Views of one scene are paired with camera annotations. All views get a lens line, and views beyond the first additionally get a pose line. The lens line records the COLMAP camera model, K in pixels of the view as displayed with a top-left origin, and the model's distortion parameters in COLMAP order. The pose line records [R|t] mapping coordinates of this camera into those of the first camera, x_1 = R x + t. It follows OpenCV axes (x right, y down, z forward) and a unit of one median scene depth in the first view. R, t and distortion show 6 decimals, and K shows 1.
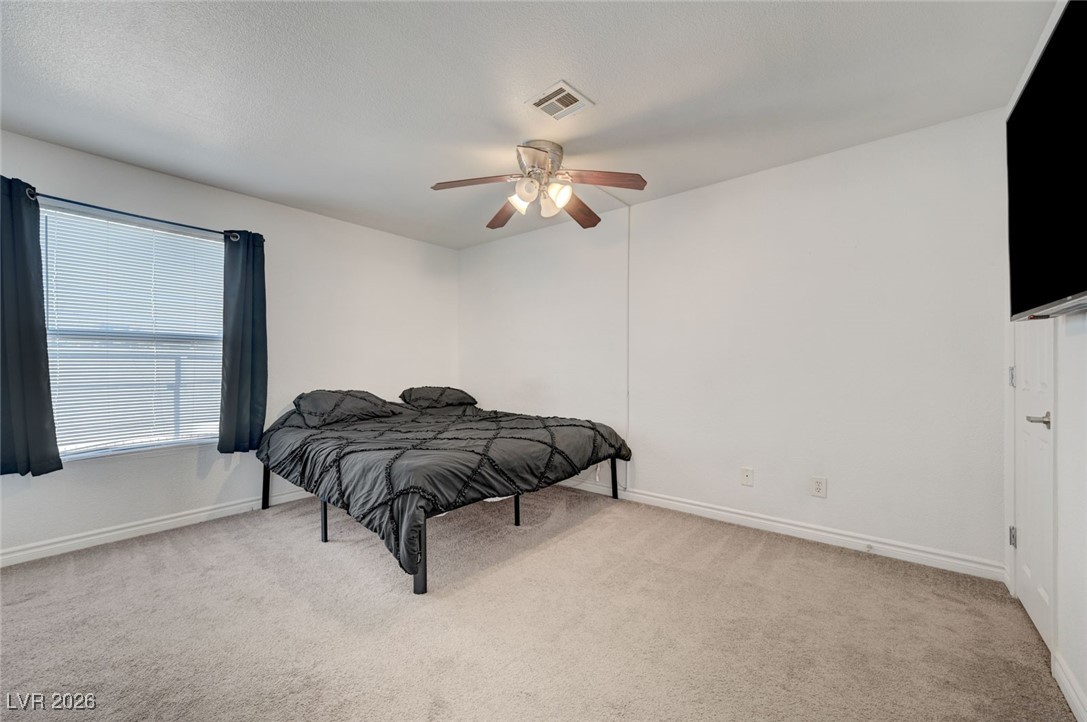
lens RADIAL K [[433.8, 0, 544.4], [0, 433.8, 363.4], [0, 0, 1]] dist [0.011034, 0.000424]
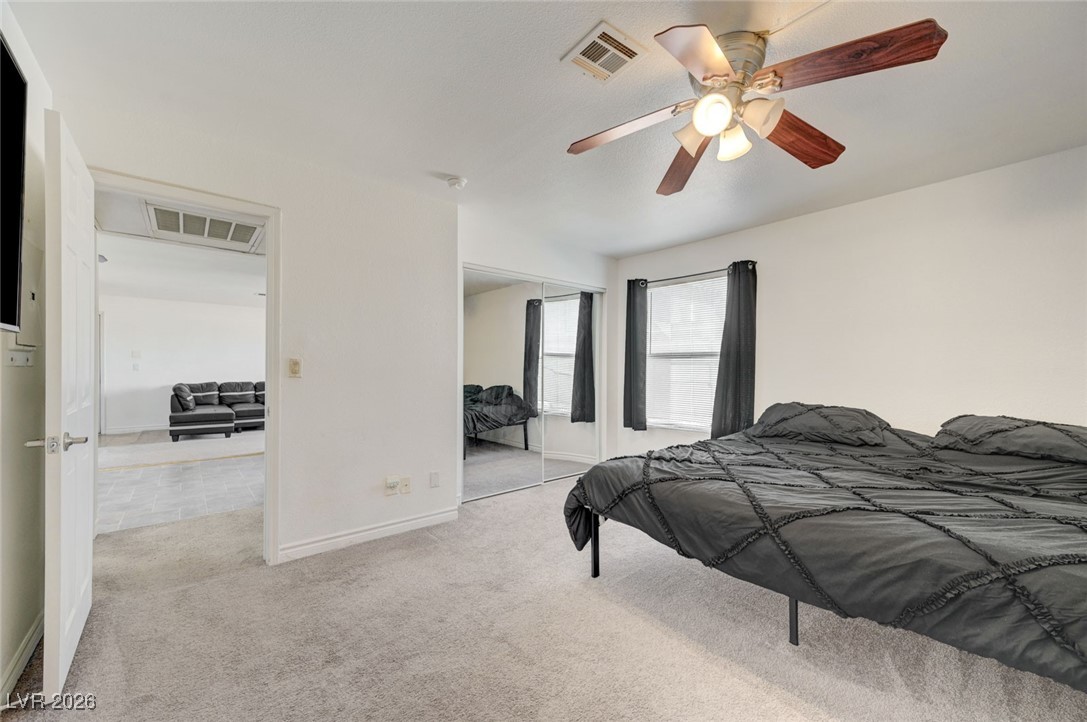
lens RADIAL K [[433.8, 0, 549.0], [0, 433.8, 362.8], [0, 0, 1]] dist [0.011034, 0.000424]
pose [[-0.185103, -0.011565, -0.982651, 0.616361], [-0.002527, 0.999933, -0.011293, -0.015533], [0.982716, 0.000393, -0.185120, 0.772681]]
